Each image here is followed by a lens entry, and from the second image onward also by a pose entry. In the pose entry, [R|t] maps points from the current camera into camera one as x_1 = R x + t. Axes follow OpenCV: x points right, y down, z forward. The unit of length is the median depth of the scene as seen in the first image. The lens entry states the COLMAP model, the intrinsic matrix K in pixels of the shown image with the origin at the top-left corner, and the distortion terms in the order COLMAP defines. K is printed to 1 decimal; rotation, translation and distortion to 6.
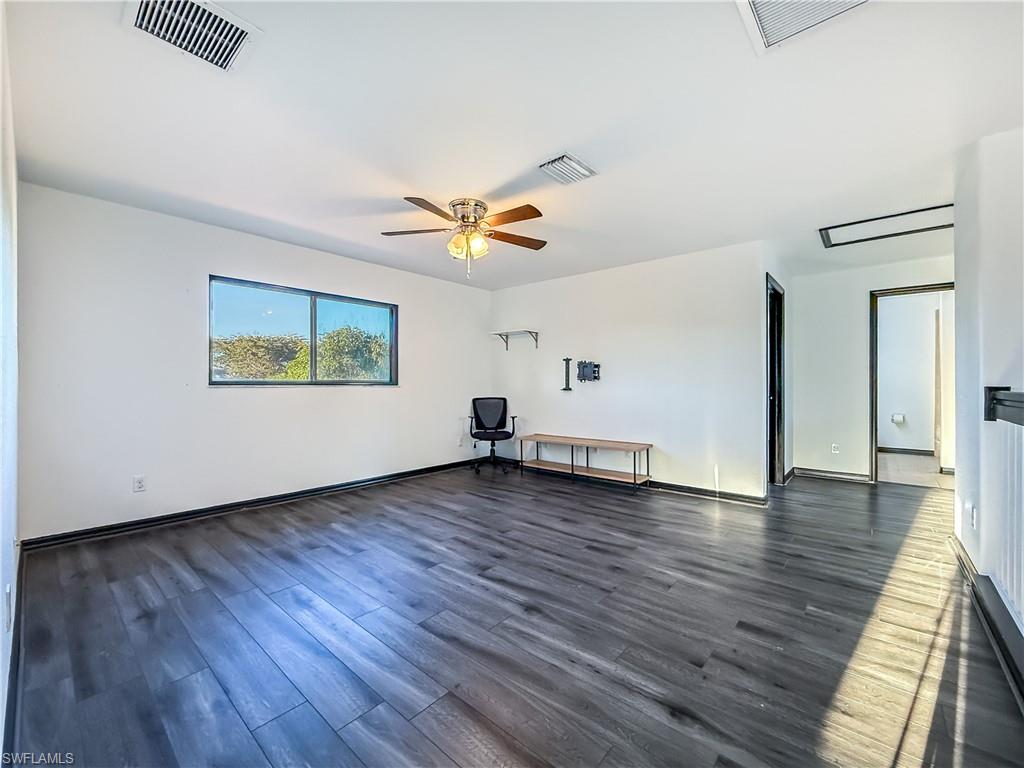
lens RADIAL K [[421.7, 0, 507.4], [0, 421.7, 385.4], [0, 0, 1]] dist [-0.011805, 0.001746]
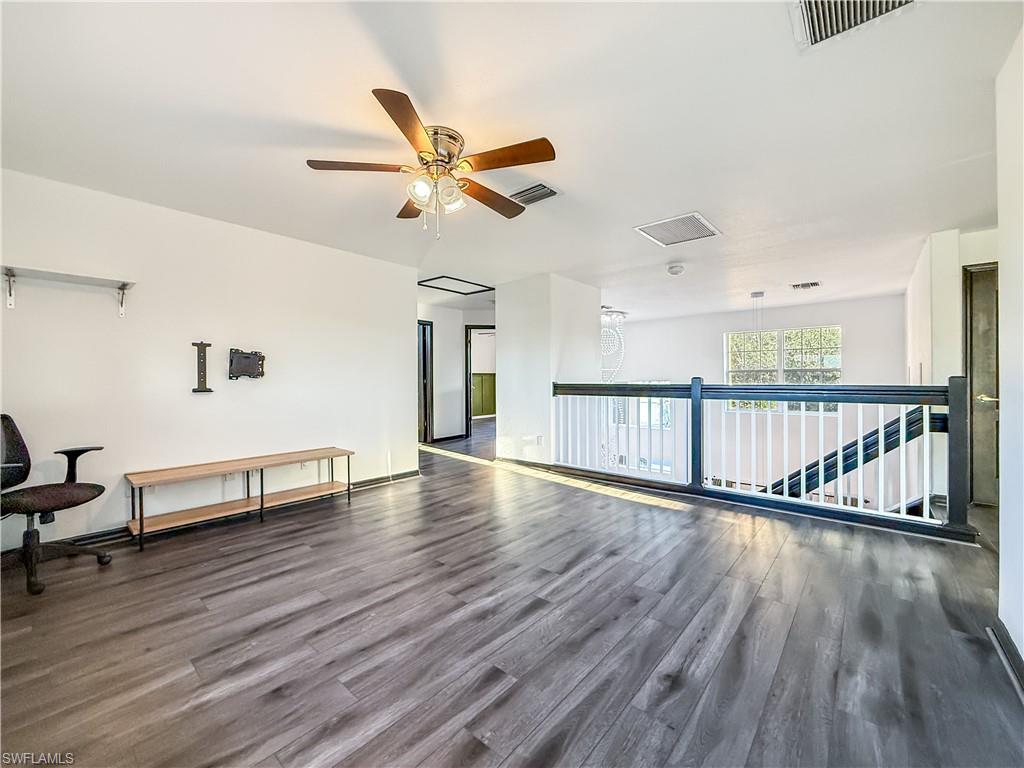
lens RADIAL K [[421.7, 0, 506.3], [0, 421.7, 379.8], [0, 0, 1]] dist [-0.011805, 0.001746]
pose [[-0.003177, 0.000968, 0.999994, -0.798052], [0.006611, 0.999978, -0.000947, -0.005903], [-0.999973, 0.006608, -0.003183, 0.848777]]
